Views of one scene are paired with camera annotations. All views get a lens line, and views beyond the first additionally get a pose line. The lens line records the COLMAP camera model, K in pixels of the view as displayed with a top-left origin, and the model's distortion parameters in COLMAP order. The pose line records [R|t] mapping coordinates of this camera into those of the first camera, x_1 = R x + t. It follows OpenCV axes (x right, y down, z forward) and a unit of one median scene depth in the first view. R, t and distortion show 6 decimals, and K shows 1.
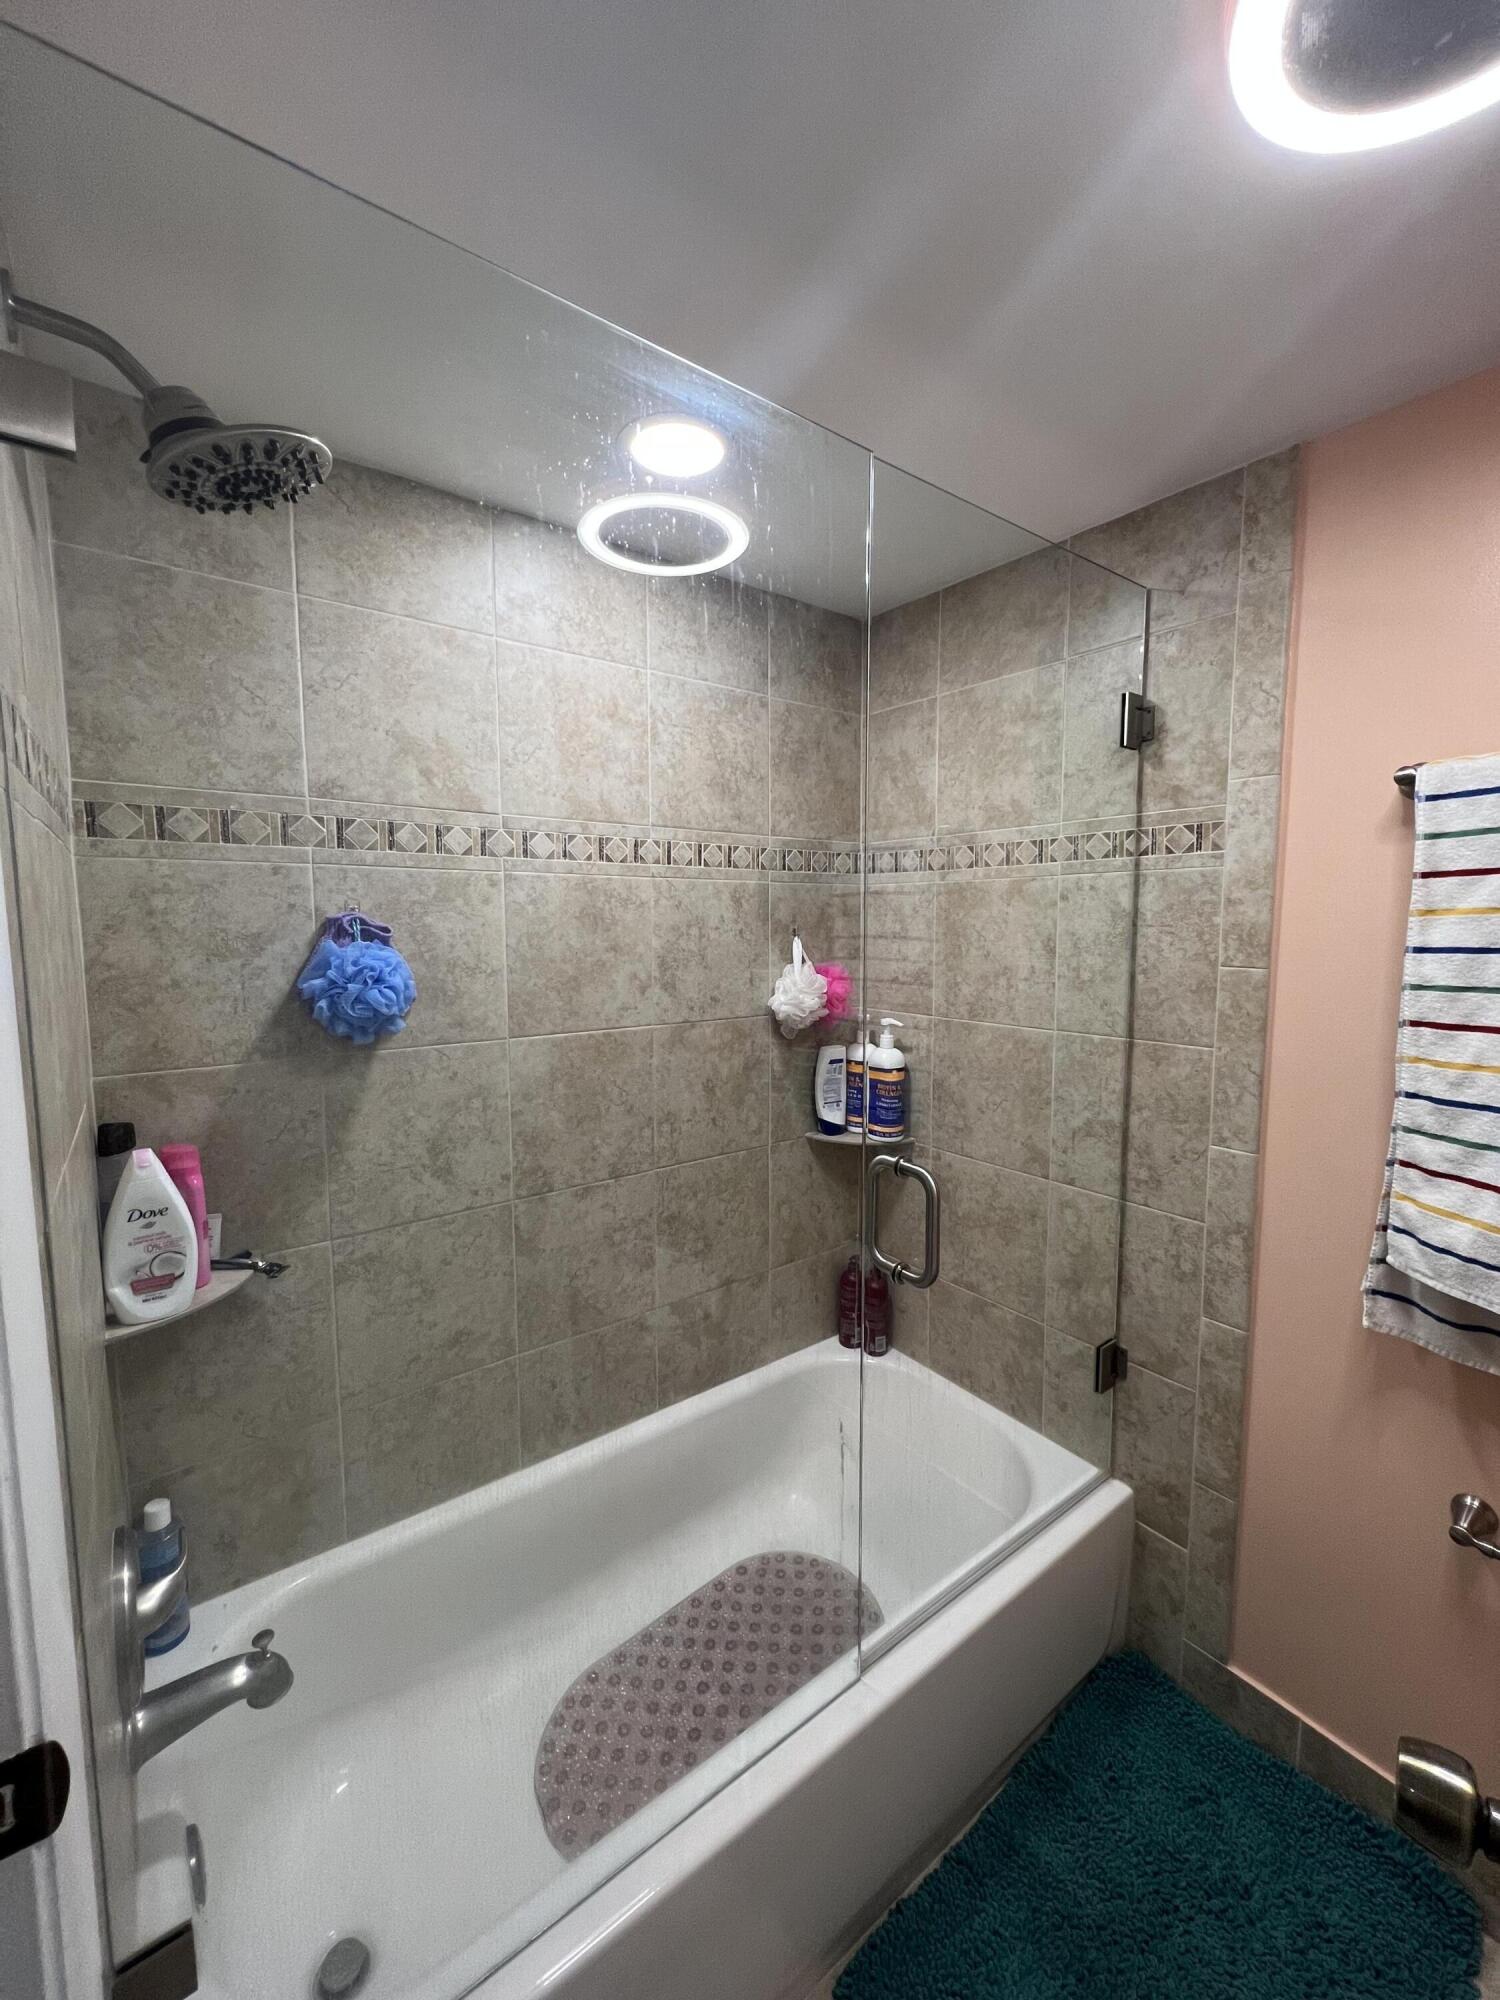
lens RADIAL K [[791.4, 0, 743.0], [0, 791.4, 1004.5], [0, 0, 1]] dist [0.002261, 0.000576]
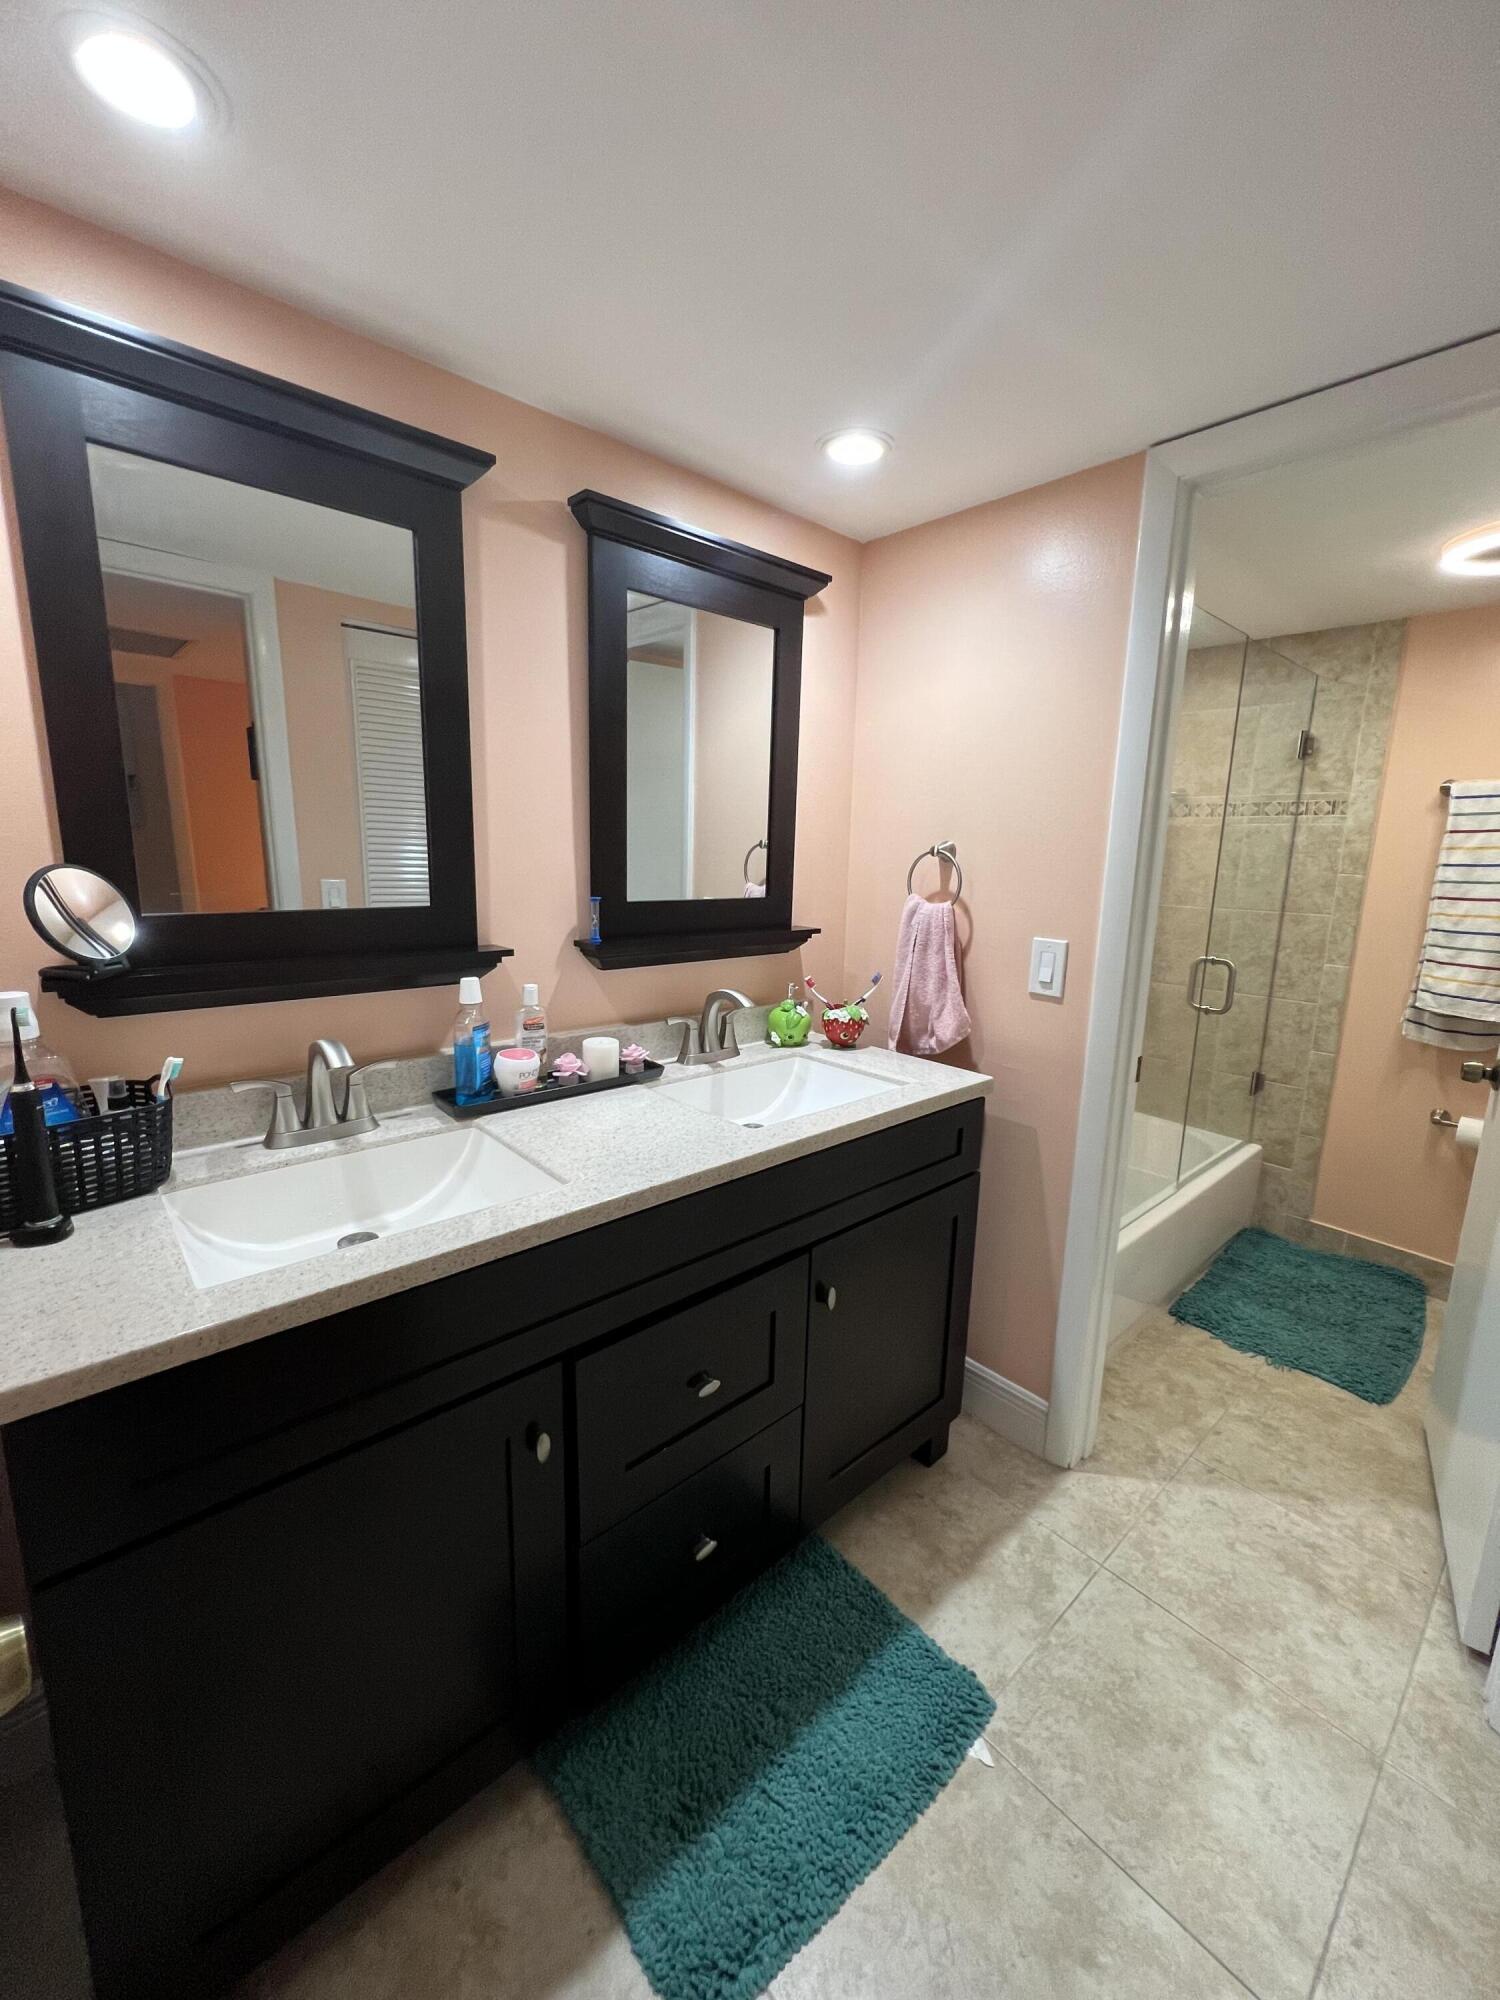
lens RADIAL K [[779.4, 0, 754.3], [0, 779.4, 996.6], [0, 0, 1]] dist [0.000799, 0.000329]
pose [[0.996127, 0.012038, 0.087099, -1.024748], [-0.019430, 0.996232, 0.084529, 0.122175], [-0.085753, -0.085894, 0.992607, -0.846652]]
